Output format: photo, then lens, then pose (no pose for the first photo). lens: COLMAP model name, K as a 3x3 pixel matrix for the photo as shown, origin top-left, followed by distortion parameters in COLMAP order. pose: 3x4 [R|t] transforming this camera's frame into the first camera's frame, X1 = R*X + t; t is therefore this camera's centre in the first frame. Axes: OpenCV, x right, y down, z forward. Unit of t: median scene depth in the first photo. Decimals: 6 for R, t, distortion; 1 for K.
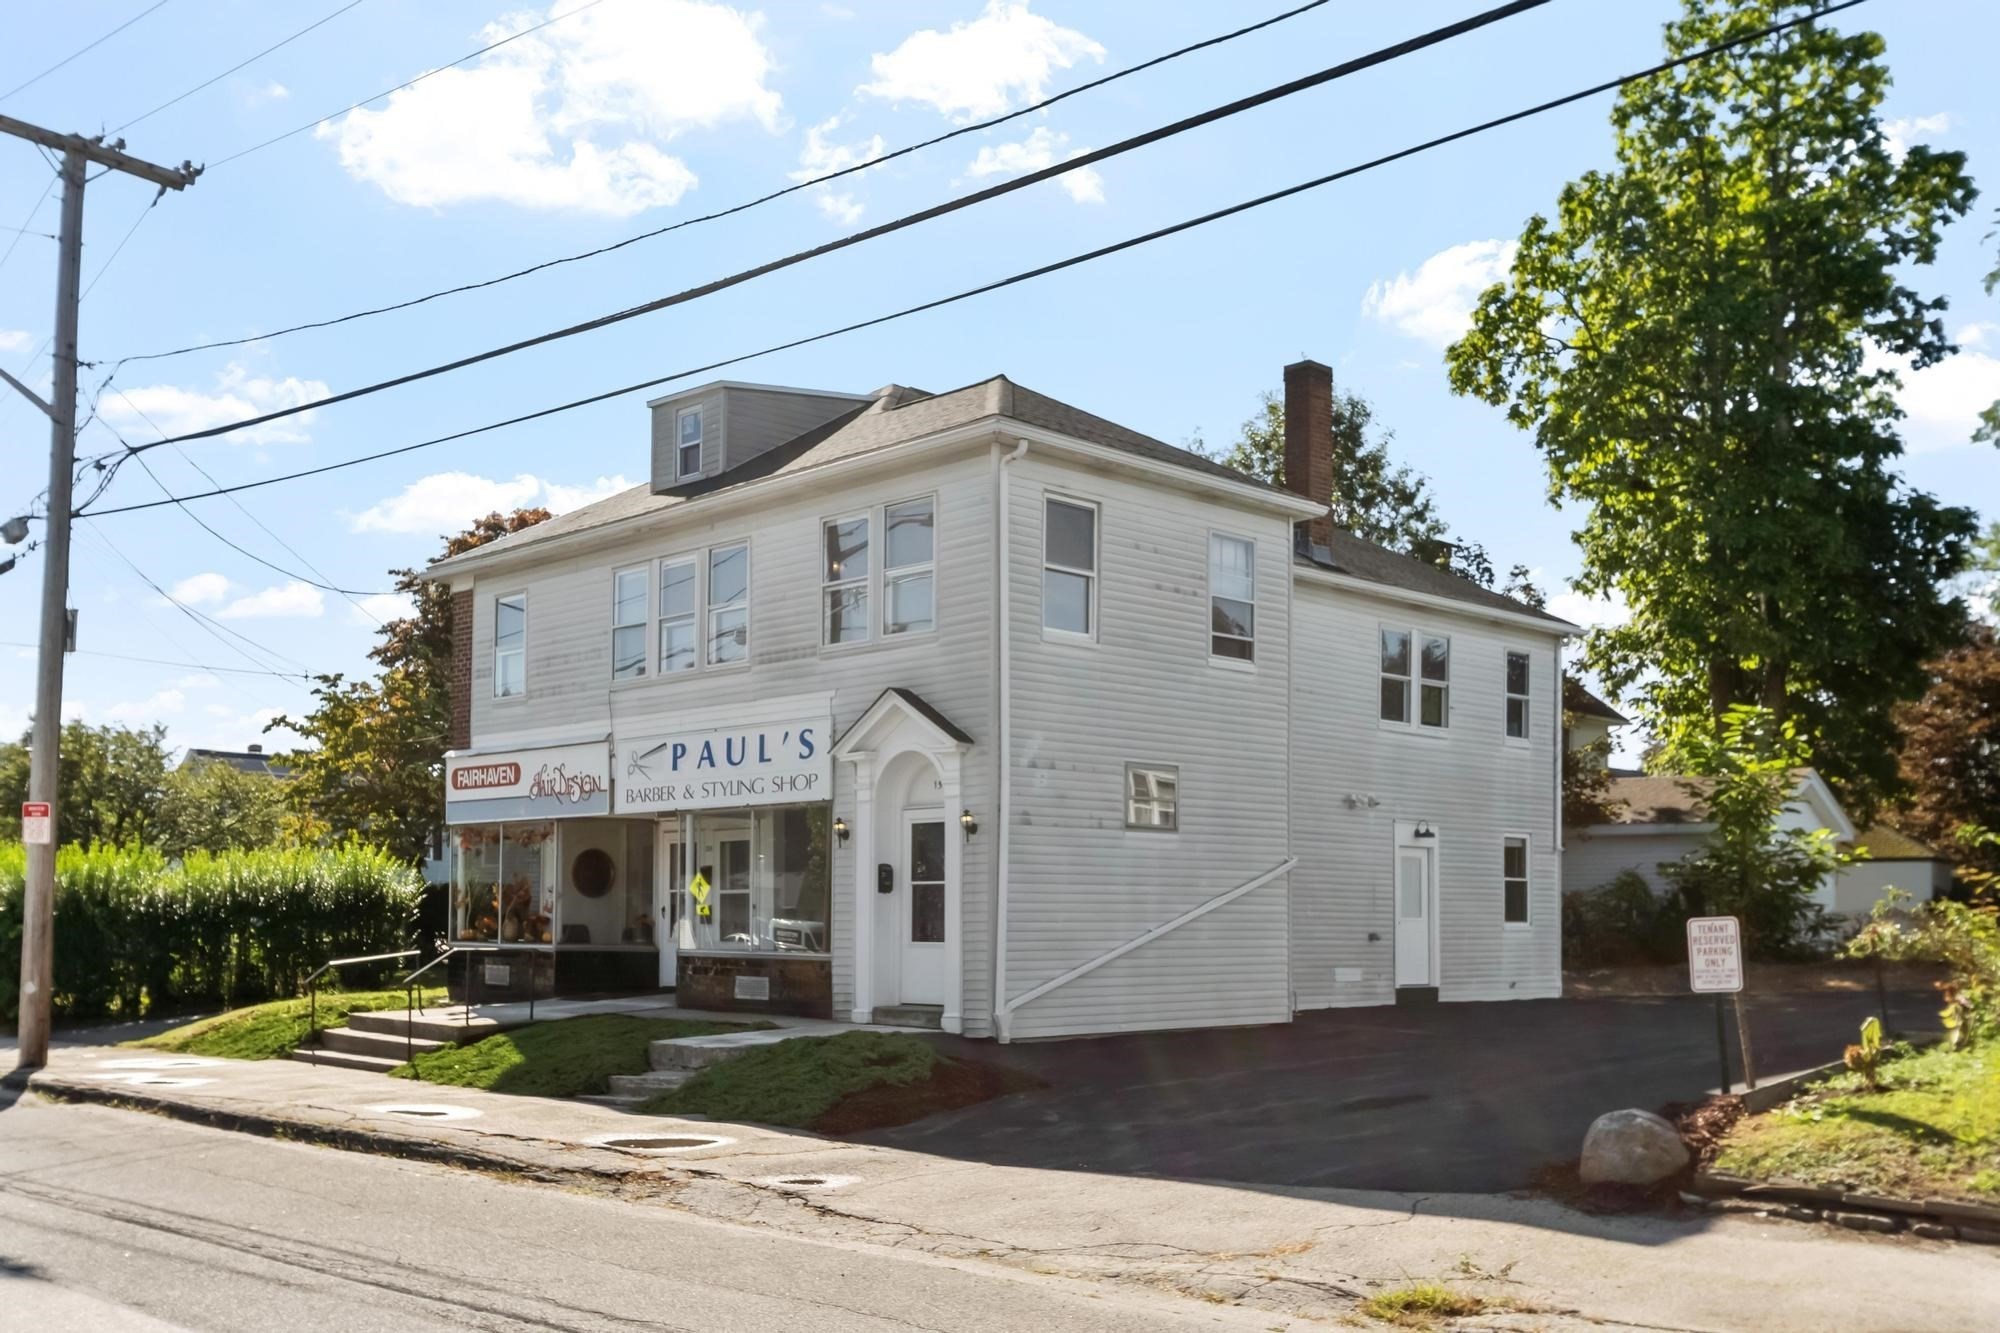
lens RADIAL K [[1948.9, 0, 1000.0], [0, 1948.9, 666.5], [0, 0, 1]] dist [-0.014754, 0.006784]
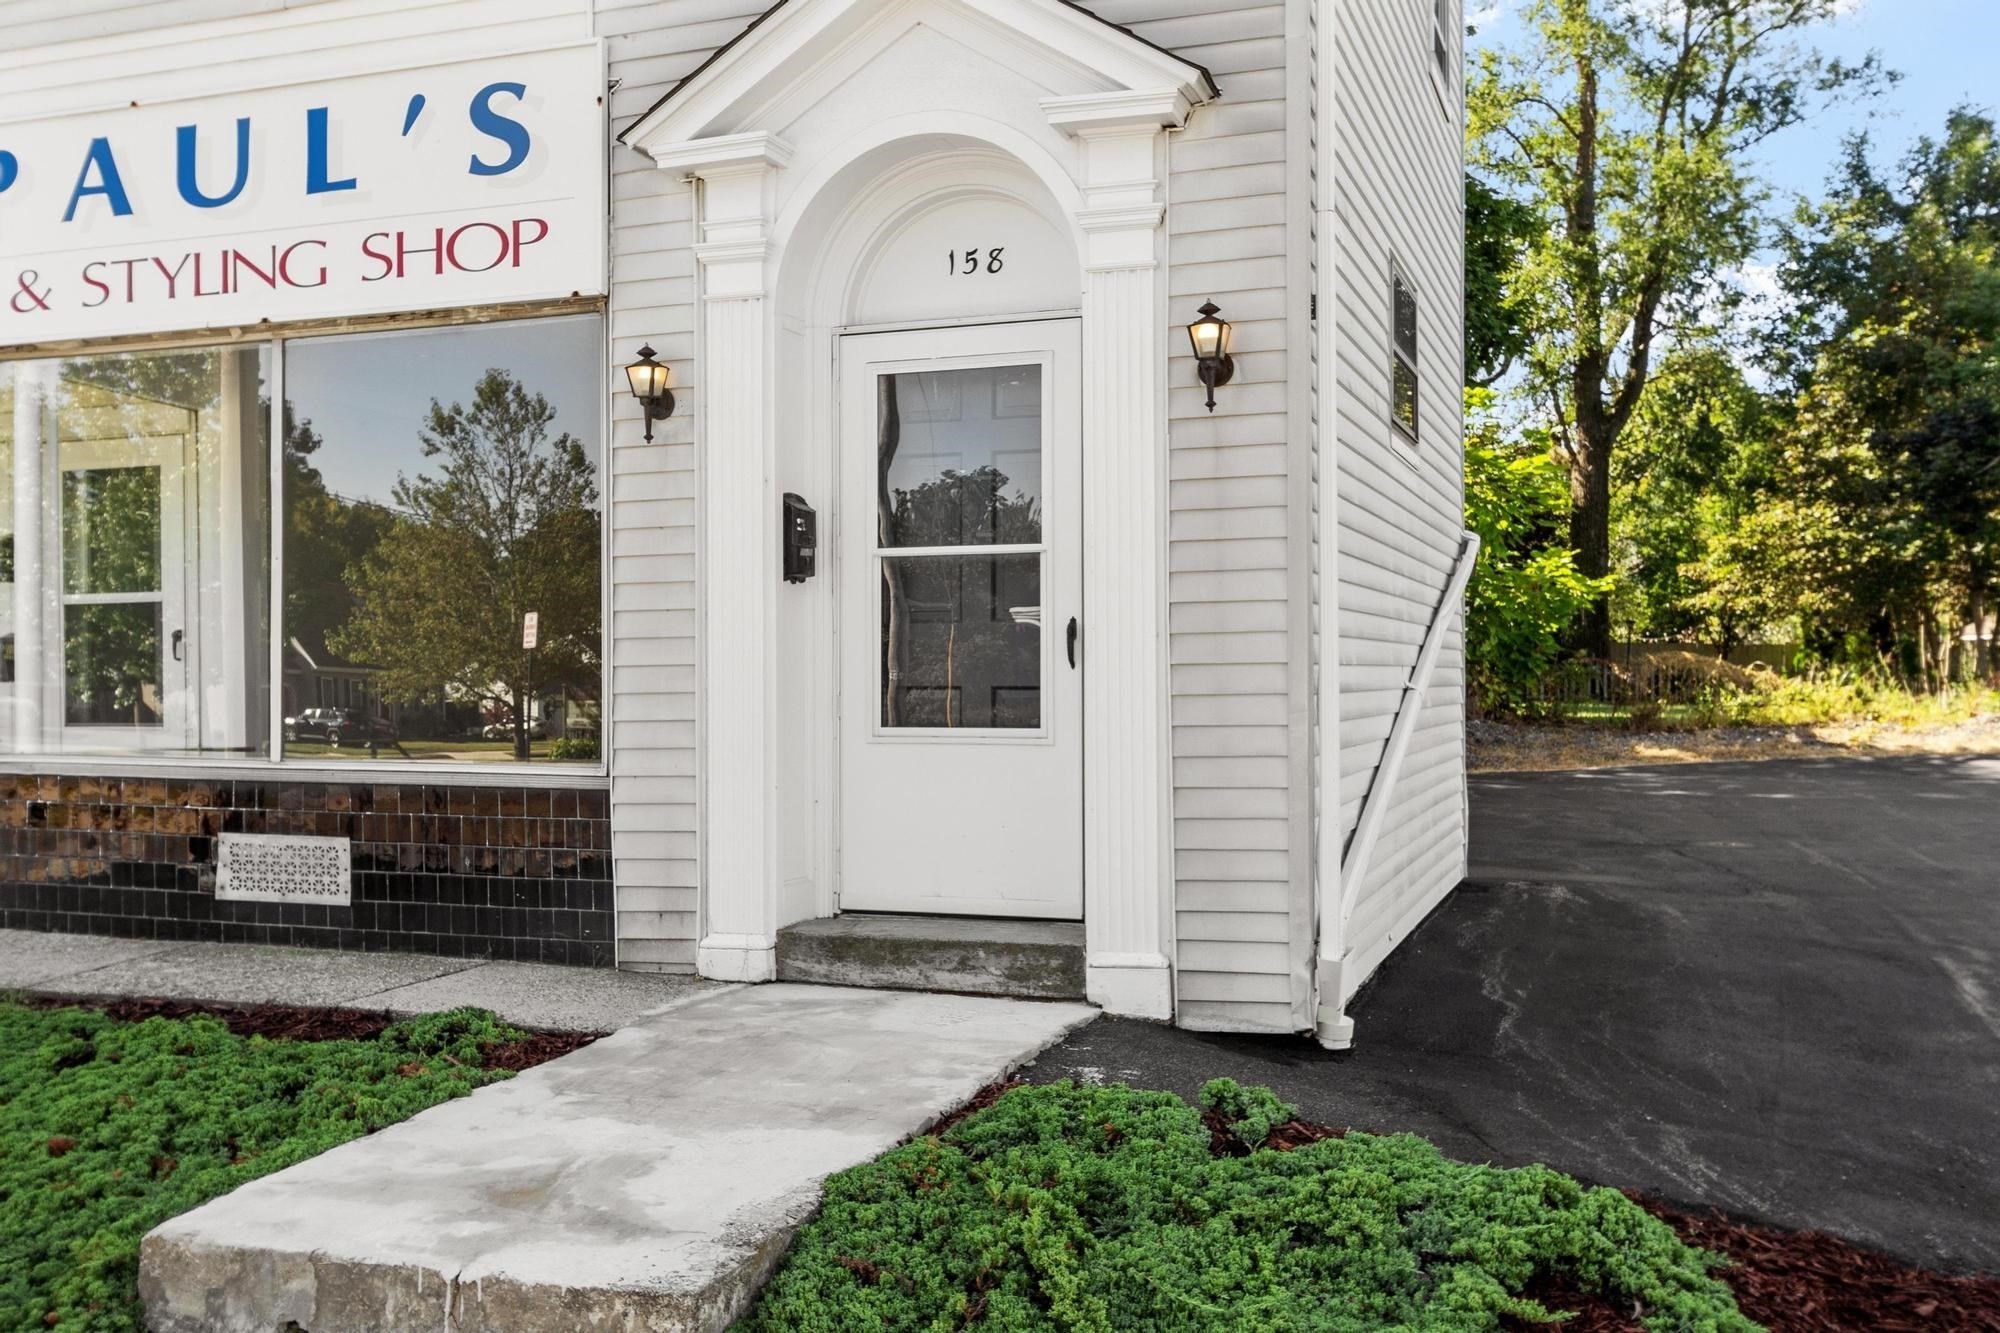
lens RADIAL K [[1948.9, 0, 1000.0], [0, 1948.9, 666.5], [0, 0, 1]] dist [-0.014754, 0.006784]
pose [[0.903529, 0.006327, 0.428479, -0.162878], [-0.054861, 0.993371, 0.101017, 0.091815], [-0.425000, -0.114779, 0.897887, 0.664383]]
